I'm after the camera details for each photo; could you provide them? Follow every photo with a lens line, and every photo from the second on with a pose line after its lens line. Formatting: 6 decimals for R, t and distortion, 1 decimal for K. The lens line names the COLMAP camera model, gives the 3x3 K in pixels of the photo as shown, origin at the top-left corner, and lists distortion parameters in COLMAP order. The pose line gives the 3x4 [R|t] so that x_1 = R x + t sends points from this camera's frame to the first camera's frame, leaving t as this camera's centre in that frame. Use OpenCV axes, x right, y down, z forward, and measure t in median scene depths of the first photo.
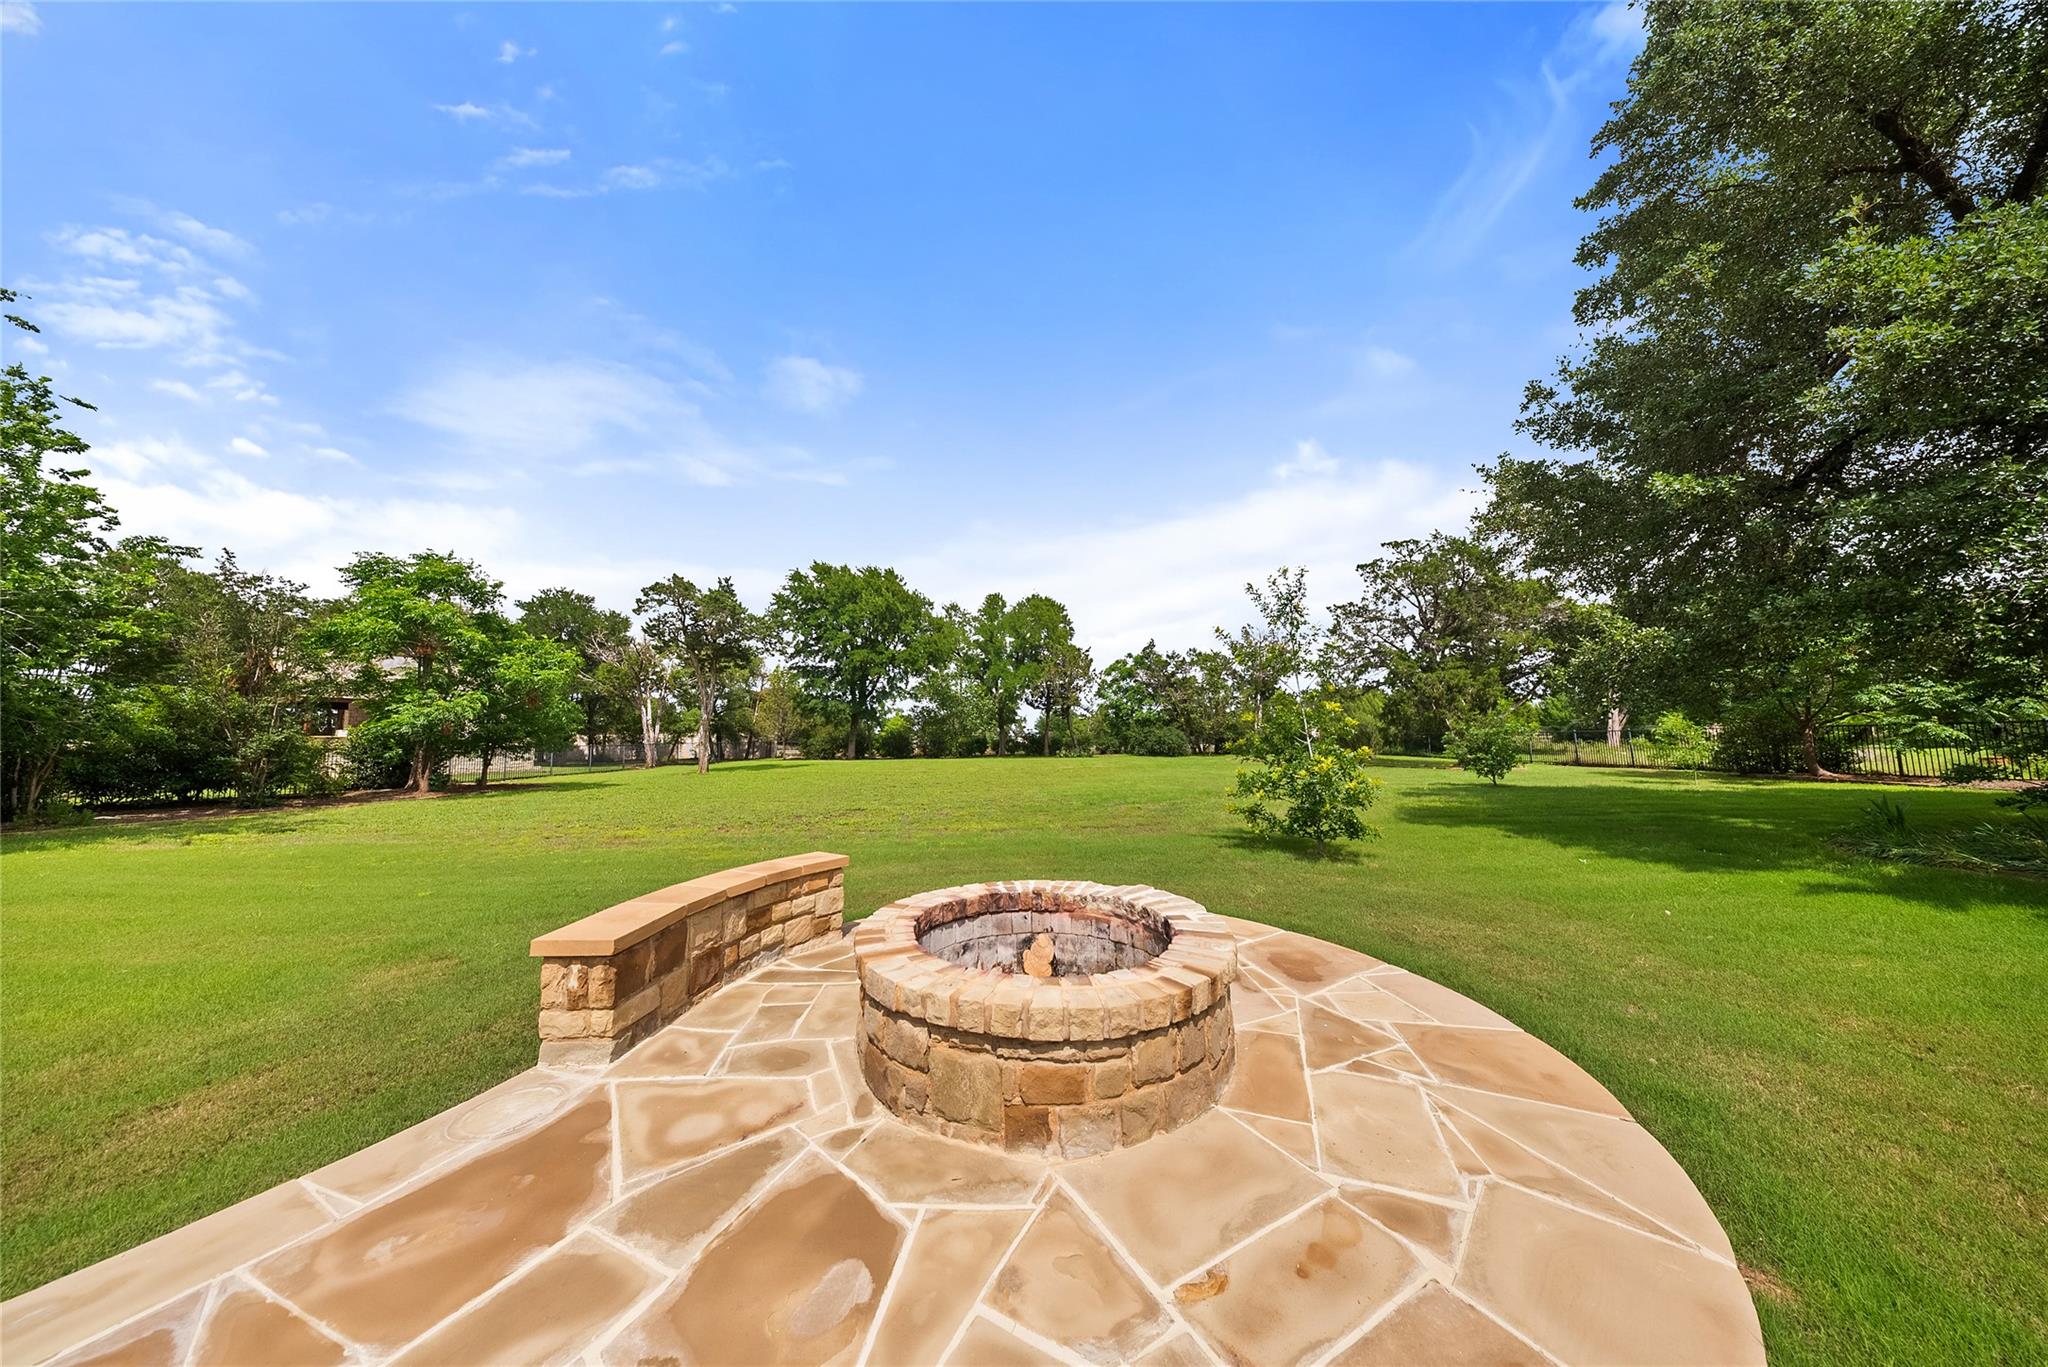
lens RADIAL K [[607.2, 0, 1018.9], [0, 607.2, 688.8], [0, 0, 1]] dist [0.001988, -0.001357]
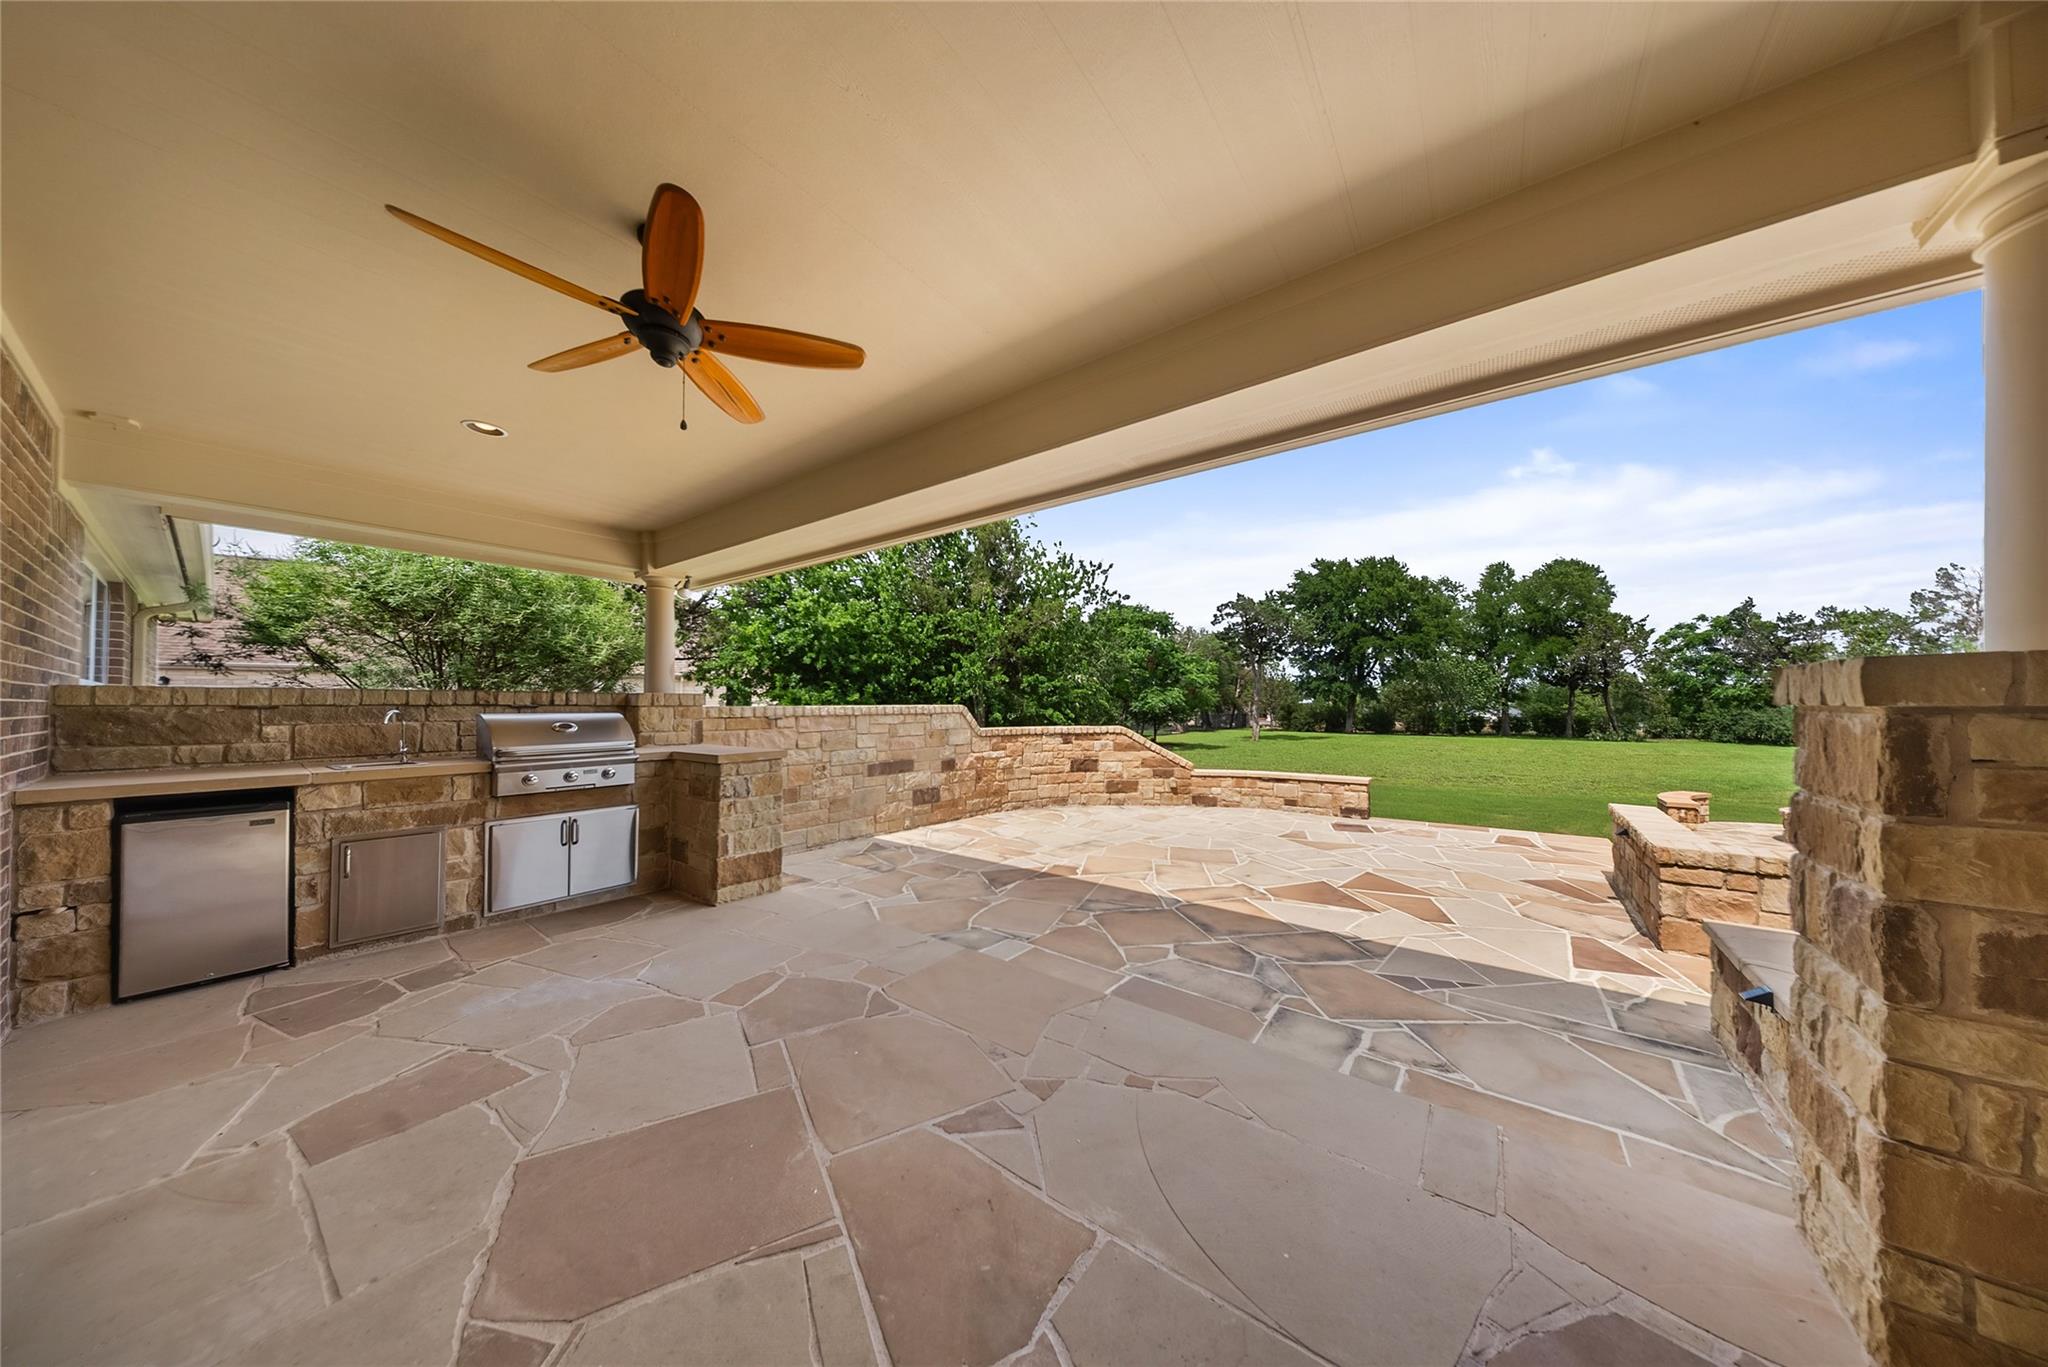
lens RADIAL K [[607.2, 0, 1033.8], [0, 607.2, 690.0], [0, 0, 1]] dist [0.001988, -0.001357]
pose [[0.821166, -0.001035, -0.570688, -0.094109], [0.031736, 0.998534, 0.043853, -0.025044], [0.569806, -0.054122, 0.819995, -0.190724]]
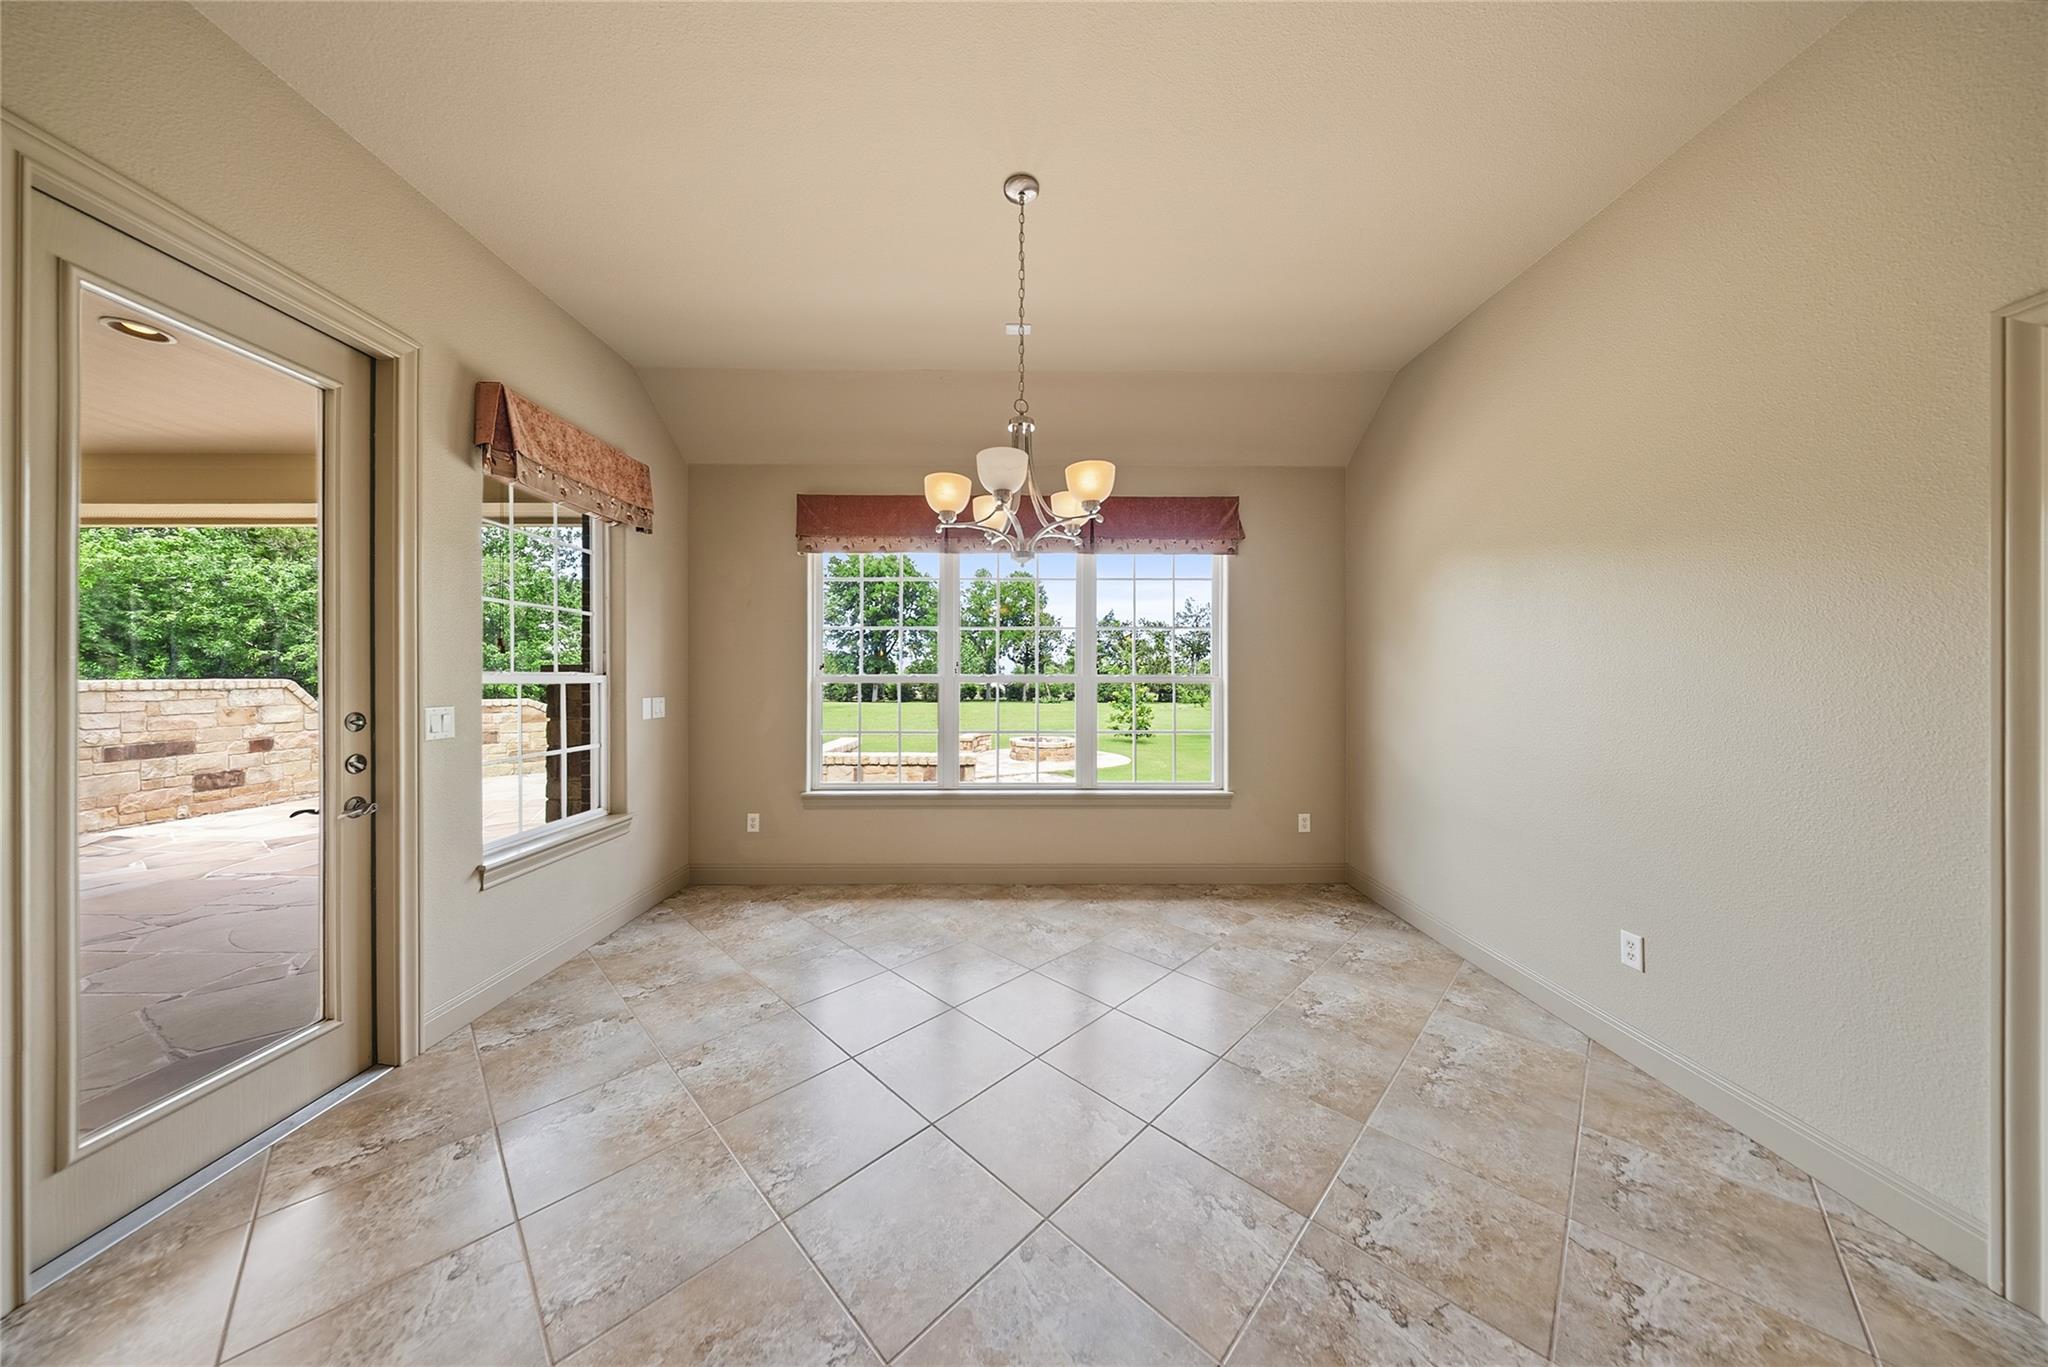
lens RADIAL K [[607.2, 0, 1023.7], [0, 607.2, 675.9], [0, 0, 1]] dist [0.001988, -0.001357]
pose [[0.998635, 0.013897, 0.050357, -0.019524], [-0.017428, 0.997369, 0.070366, -0.029664], [-0.049246, -0.071148, 0.996249, -0.232053]]
